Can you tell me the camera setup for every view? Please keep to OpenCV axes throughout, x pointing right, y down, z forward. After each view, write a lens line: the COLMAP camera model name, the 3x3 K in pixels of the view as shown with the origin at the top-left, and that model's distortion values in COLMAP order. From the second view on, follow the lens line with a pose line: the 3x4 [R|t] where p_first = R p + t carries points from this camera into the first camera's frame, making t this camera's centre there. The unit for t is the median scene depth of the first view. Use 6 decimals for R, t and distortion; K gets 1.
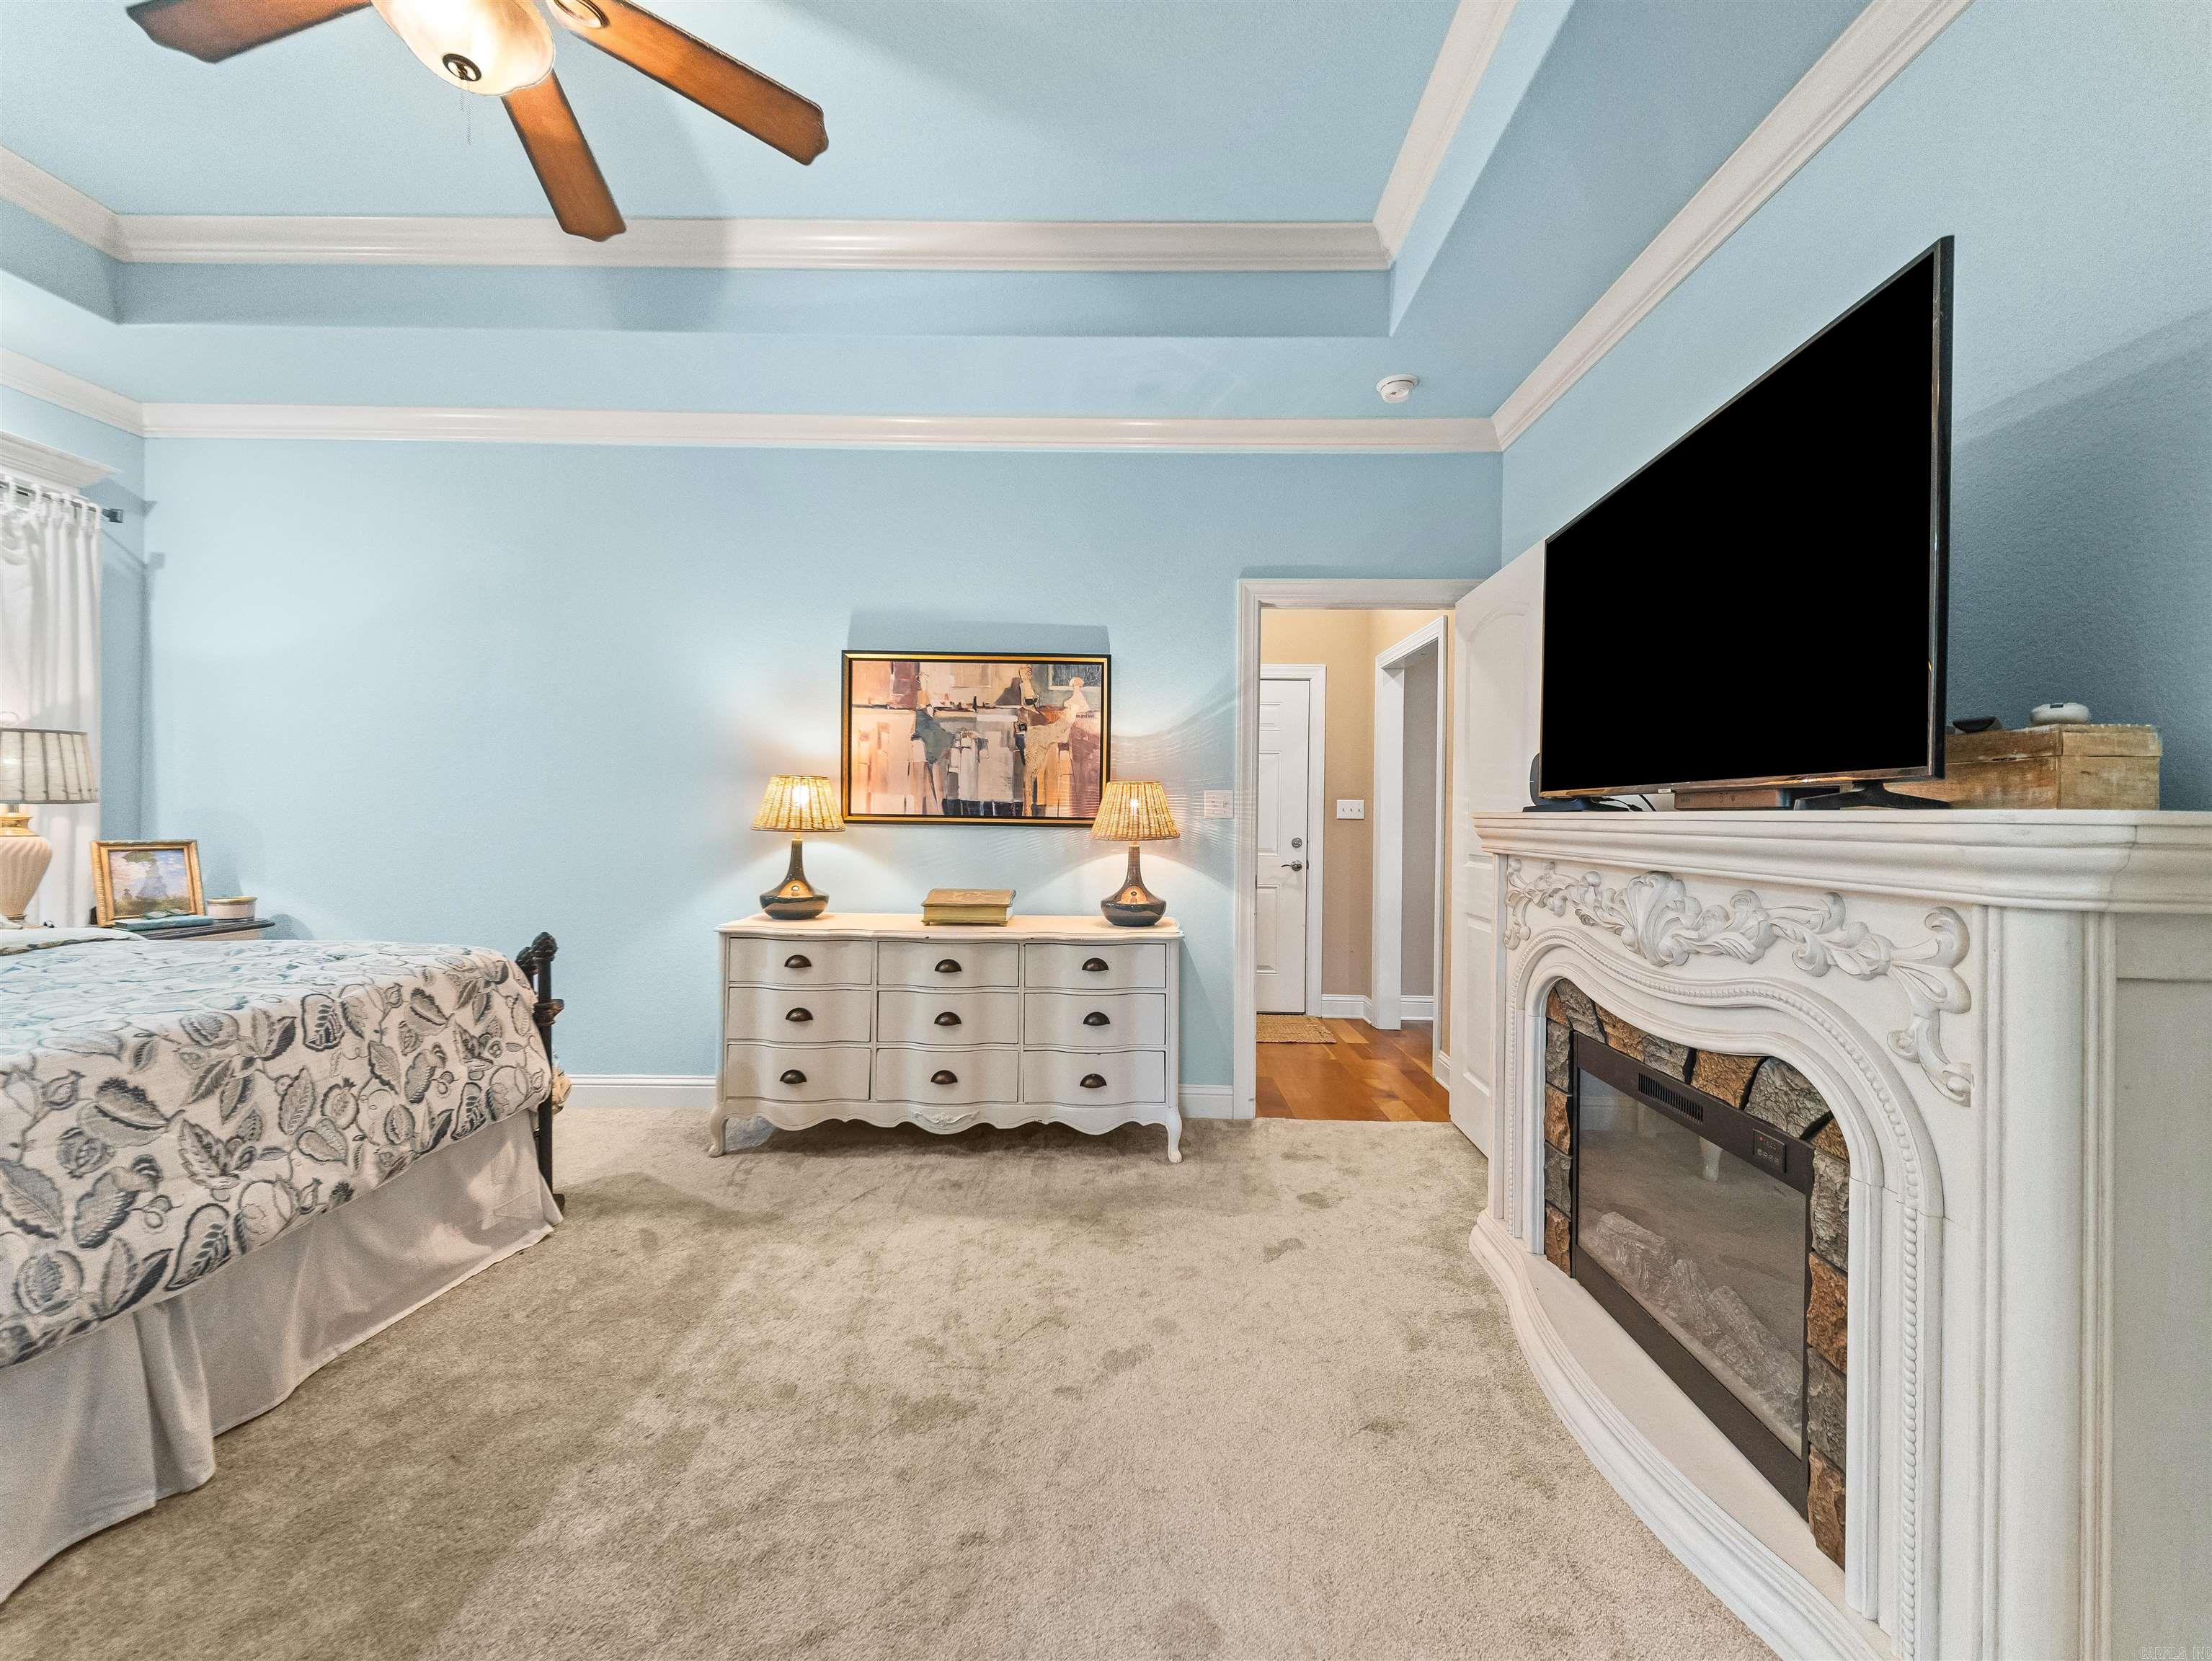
lens RADIAL K [[841.0, 0, 1102.1], [0, 841.0, 820.1], [0, 0, 1]] dist [0.025804, -0.008835]
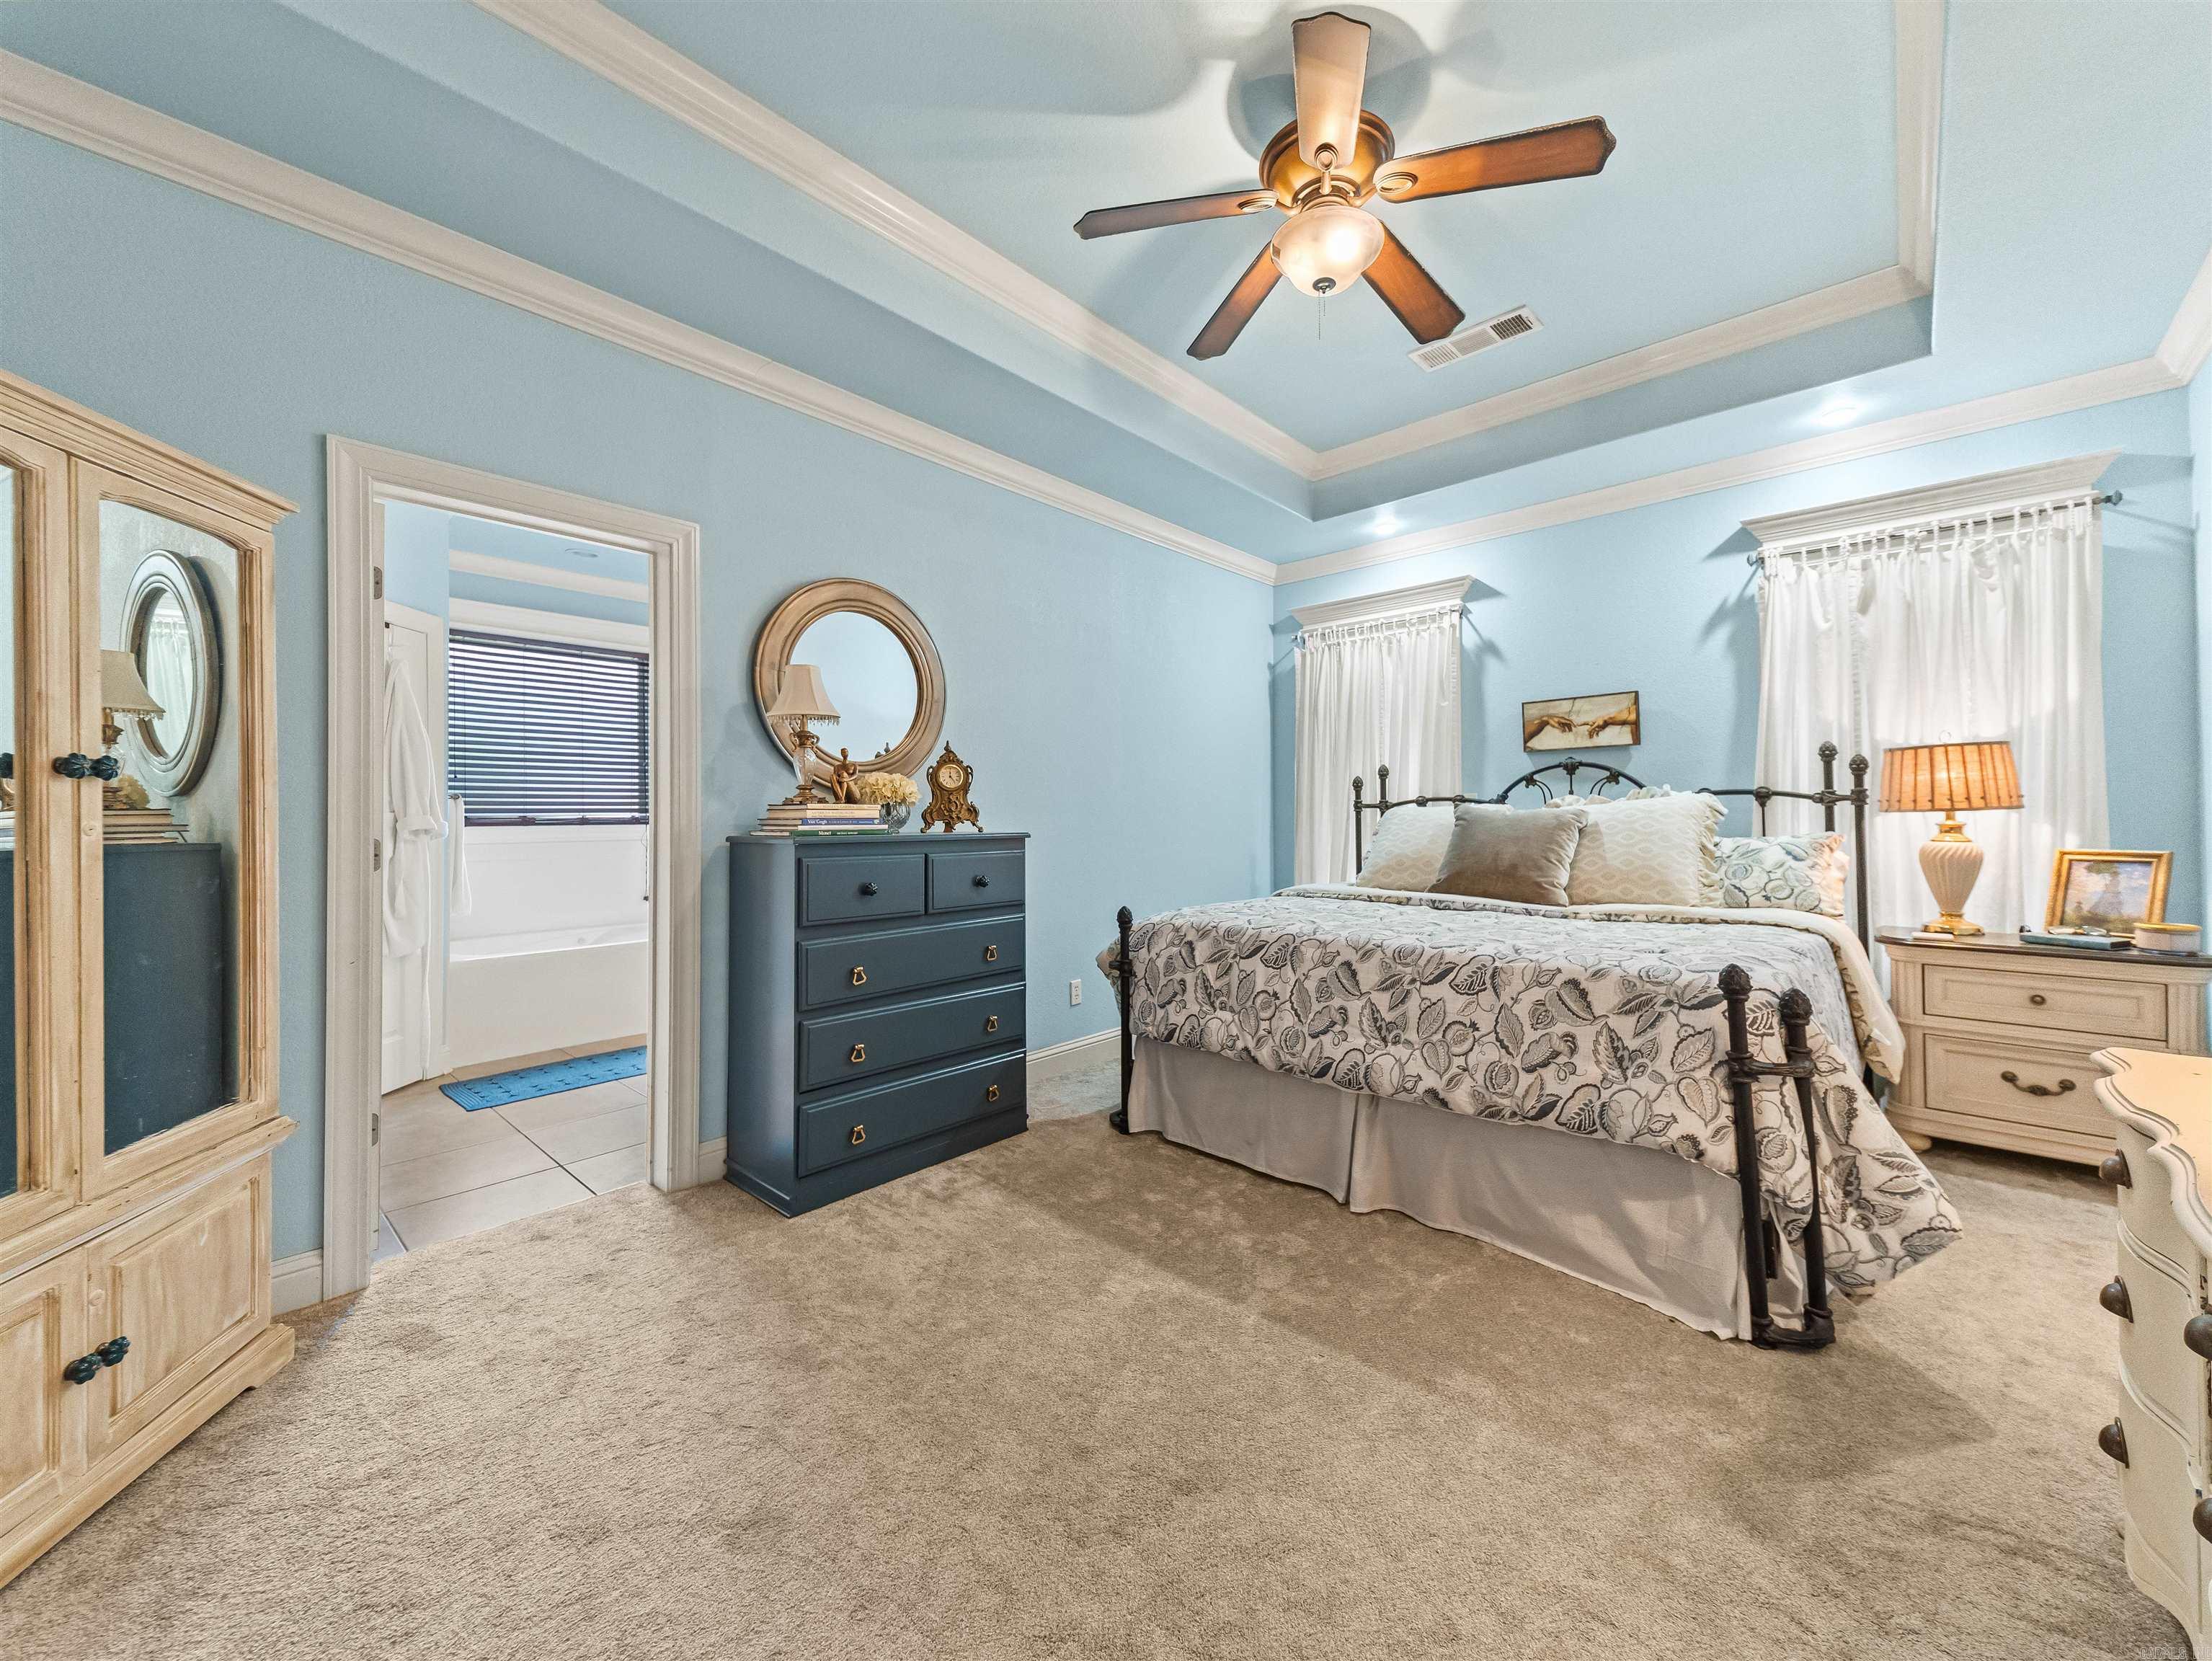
lens RADIAL K [[860.1, 0, 1133.5], [0, 860.1, 815.9], [0, 0, 1]] dist [0.030139, -0.015490]
pose [[-0.642222, -0.009060, -0.766465, 0.384851], [-0.008026, 0.999955, -0.005095, 0.000299], [0.766477, 0.002880, -0.642265, 1.222888]]
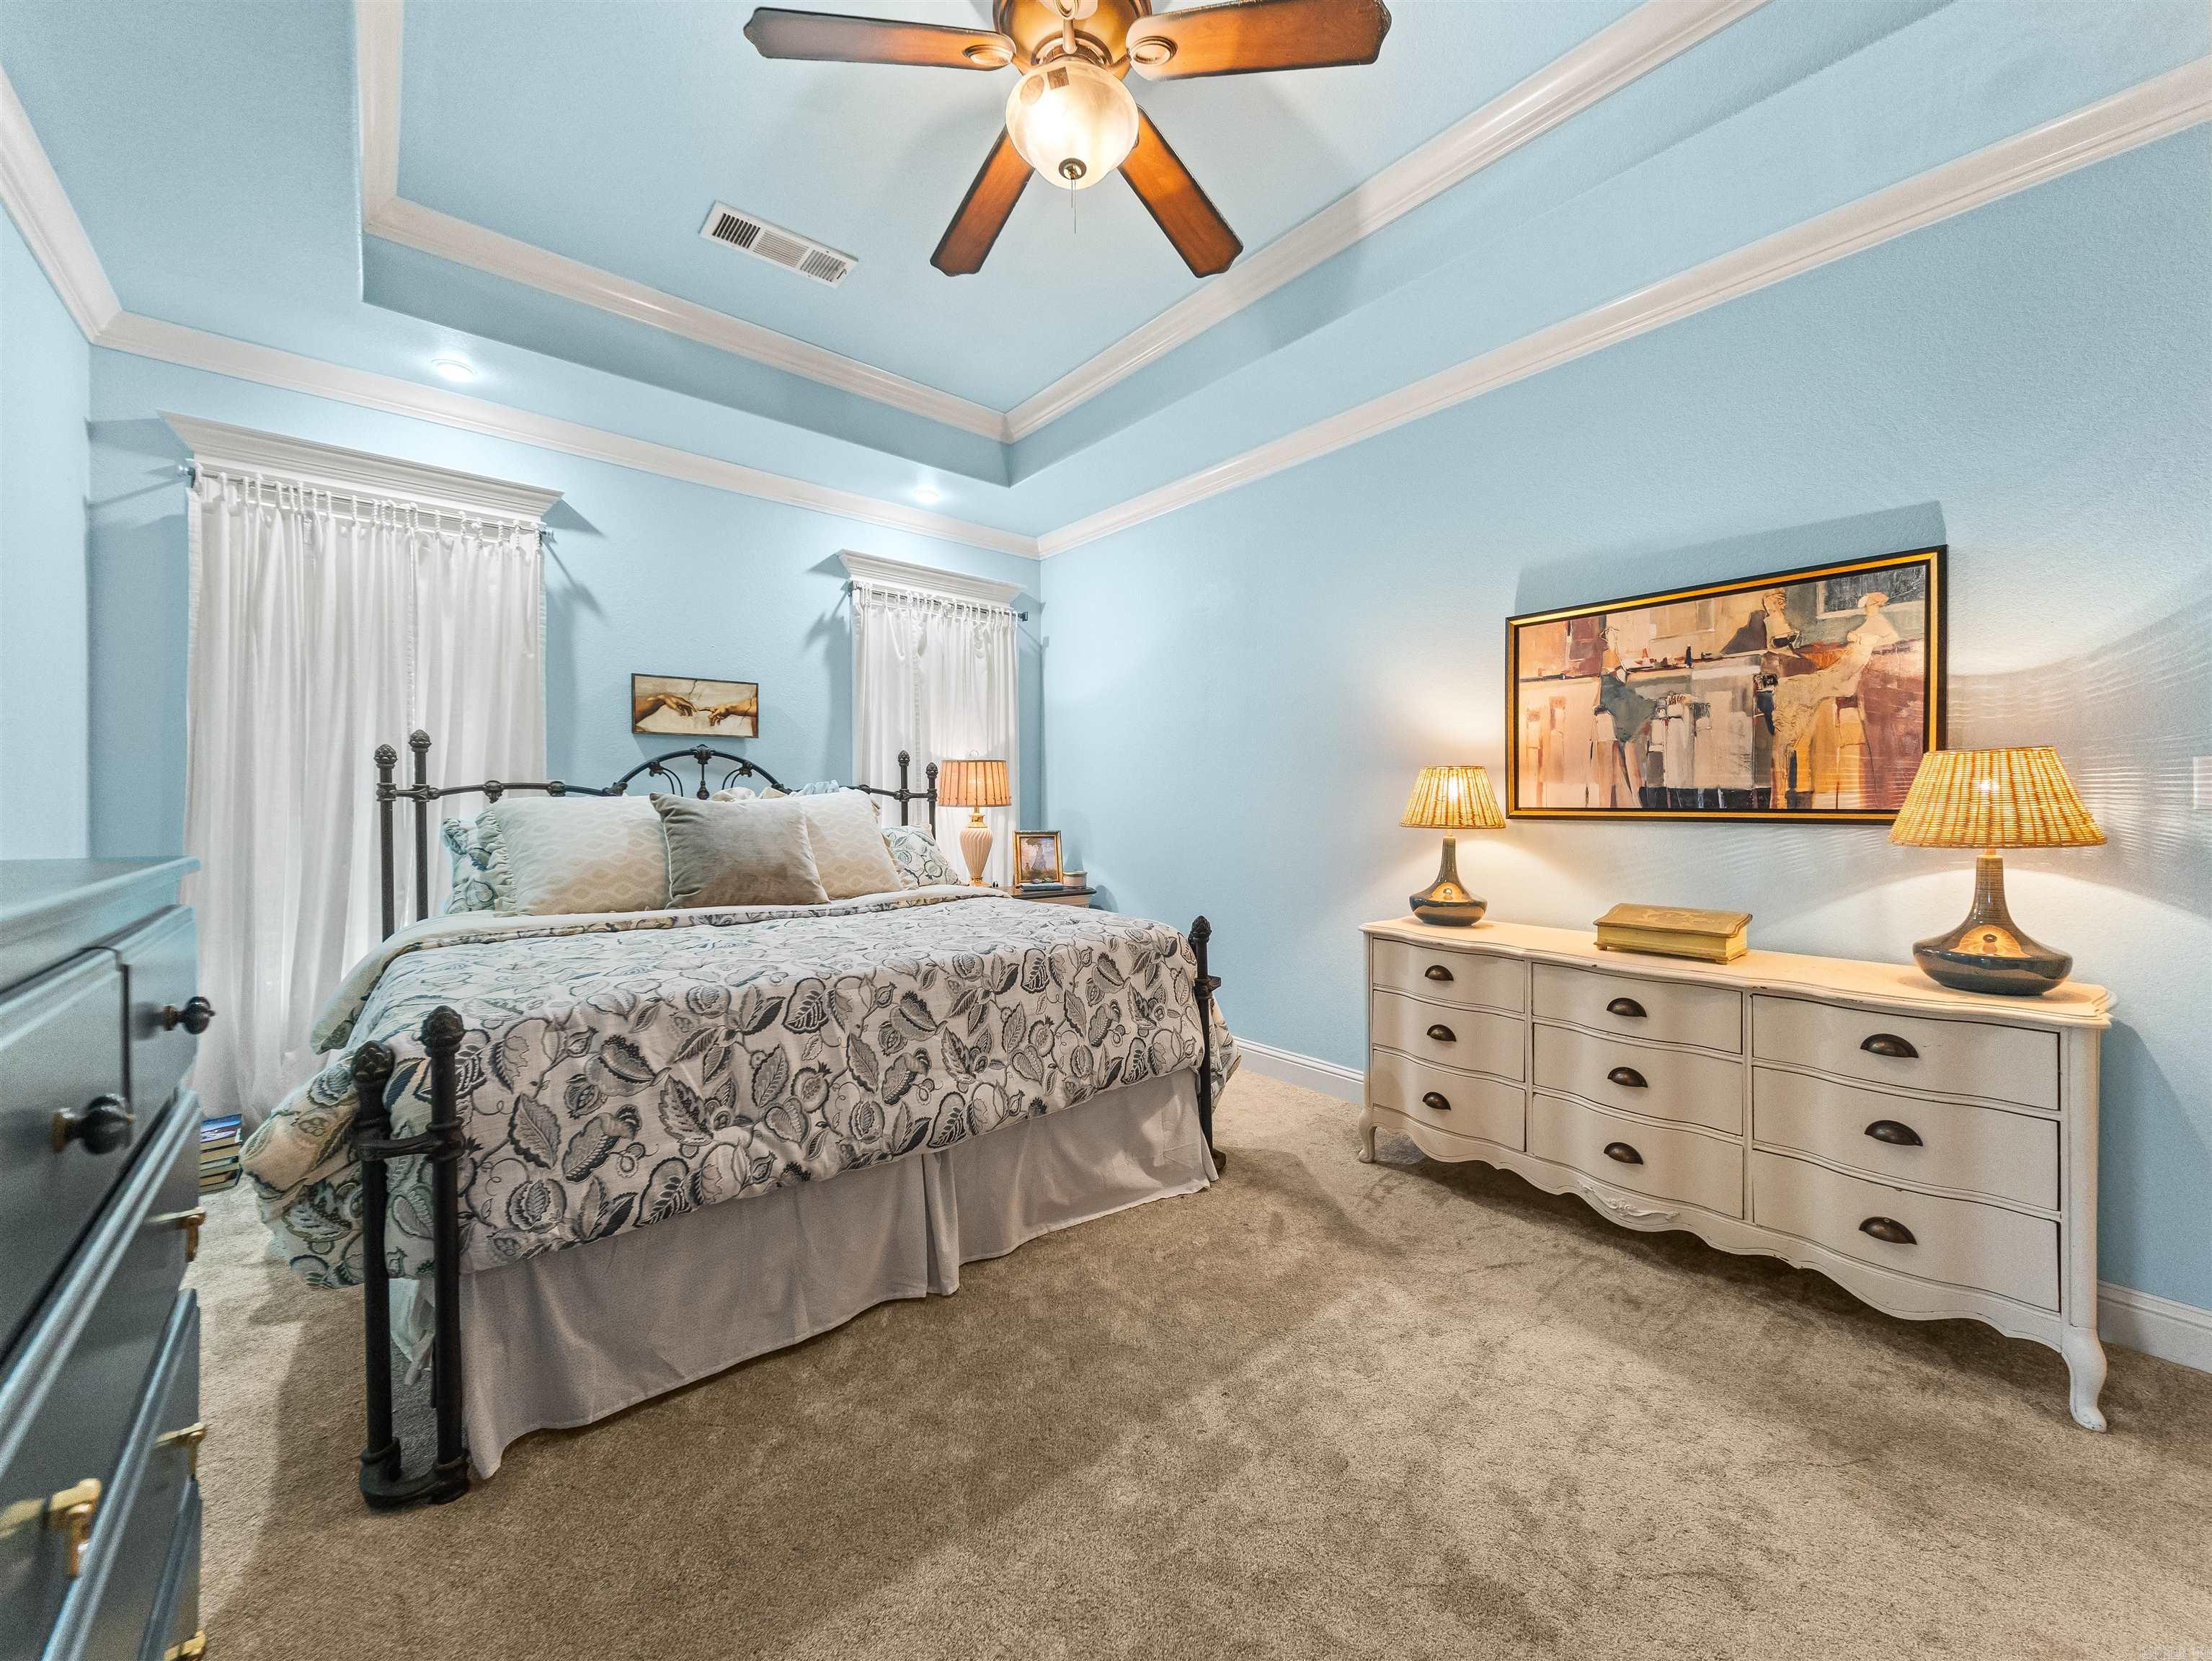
lens RADIAL K [[844.1, 0, 1120.9], [0, 844.1, 816.4], [0, 0, 1]] dist [0.034965, -0.013726]
pose [[0.666203, -0.002973, -0.745764, 0.118155], [0.003539, 0.999993, -0.000824, 0.000943], [0.745762, -0.002090, 0.666210, 0.197648]]
